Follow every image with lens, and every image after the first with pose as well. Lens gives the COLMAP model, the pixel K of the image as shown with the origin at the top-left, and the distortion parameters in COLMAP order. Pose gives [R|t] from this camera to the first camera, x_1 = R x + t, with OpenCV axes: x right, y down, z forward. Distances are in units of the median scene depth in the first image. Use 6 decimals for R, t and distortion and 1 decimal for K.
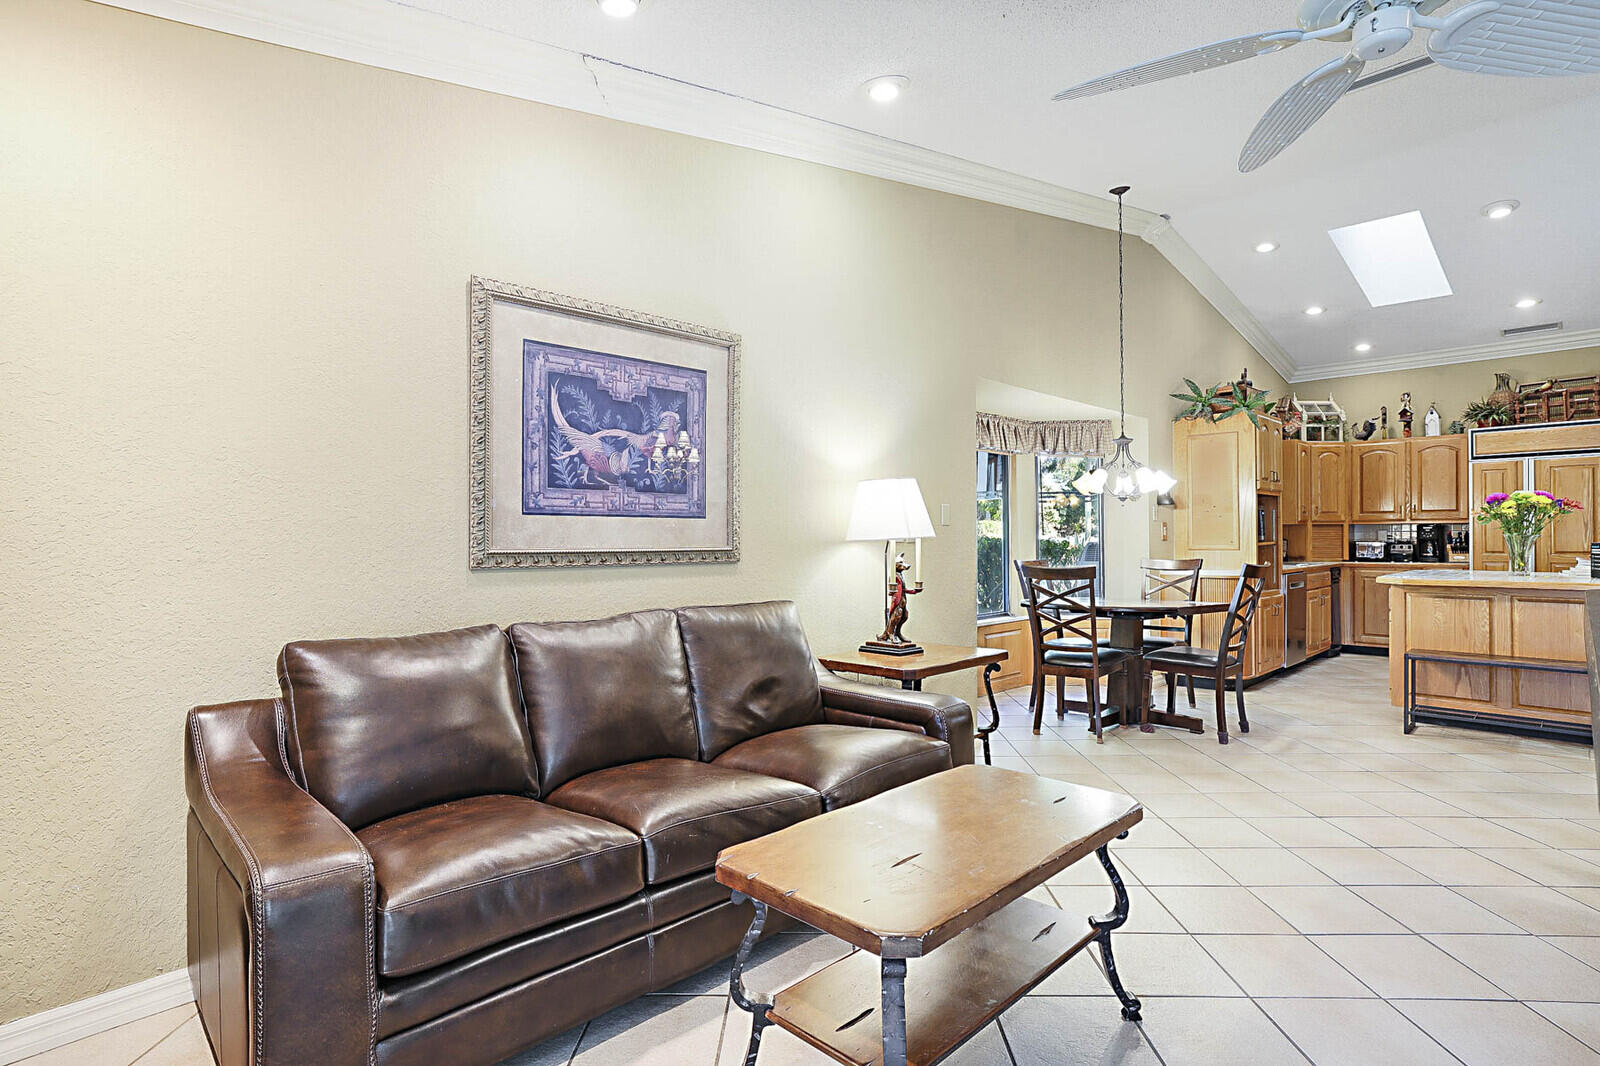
lens RADIAL K [[812.0, 0, 800.1], [0, 812.0, 551.7], [0, 0, 1]] dist [-0.020030, 0.023874]
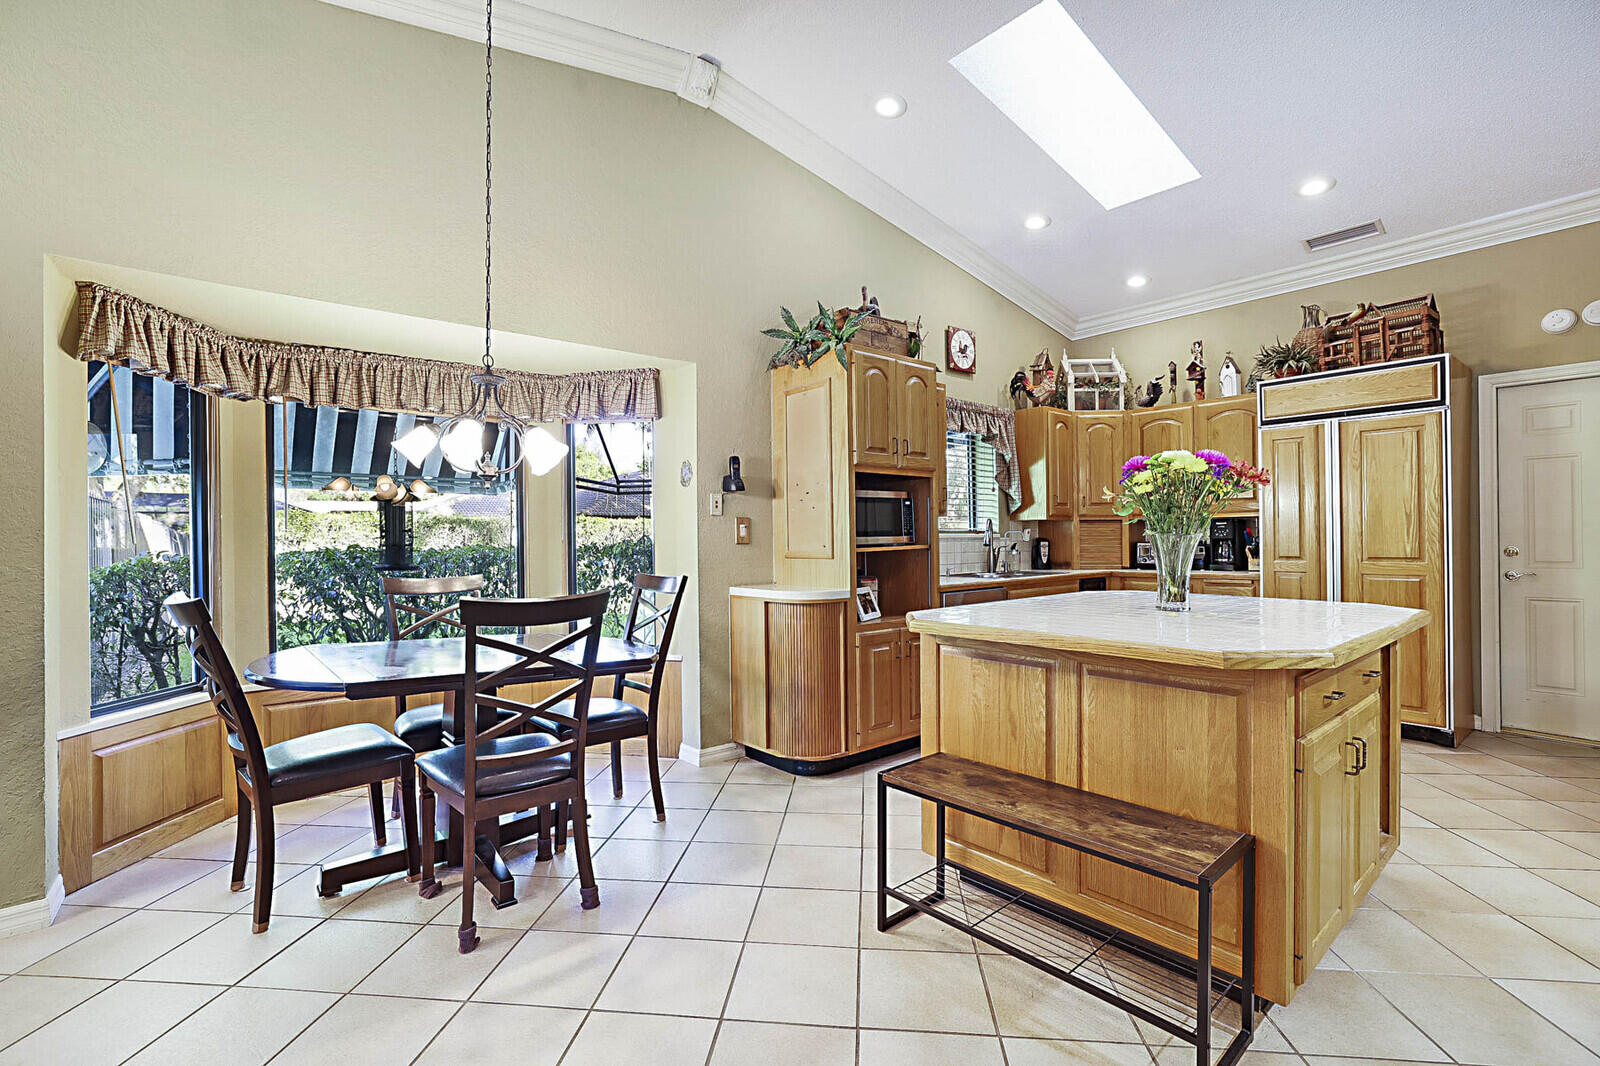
lens RADIAL K [[709.2, 0, 800.5], [0, 709.2, 540.5], [0, 0, 1]] dist [-0.002916, -0.000321]
pose [[0.997405, -0.005125, -0.071806, 0.439669], [0.004283, 0.999920, -0.011873, -0.008126], [0.071861, 0.011535, 0.997348, 0.335708]]
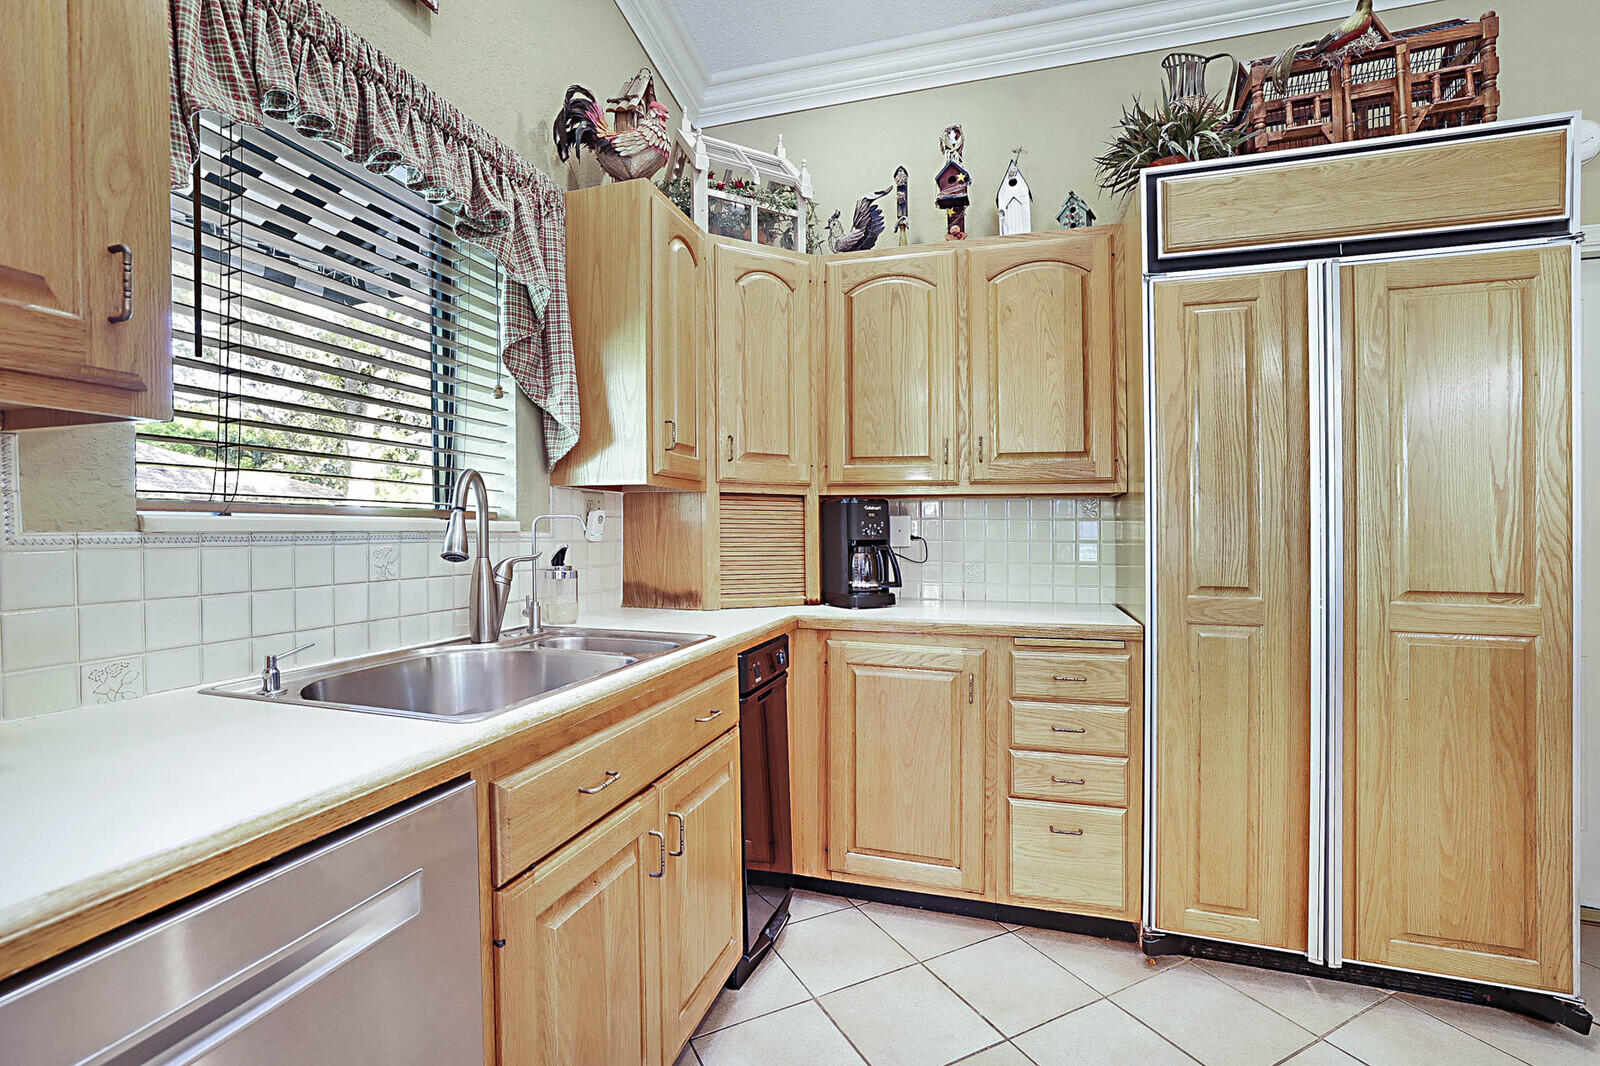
lens RADIAL K [[709.2, 0, 800.5], [0, 709.2, 540.5], [0, 0, 1]] dist [-0.002916, -0.000321]
pose [[0.872618, 0.000695, 0.488402, 0.548754], [0.000730, 0.999996, -0.002727, -0.014493], [-0.488402, 0.002736, 0.872615, 0.775462]]
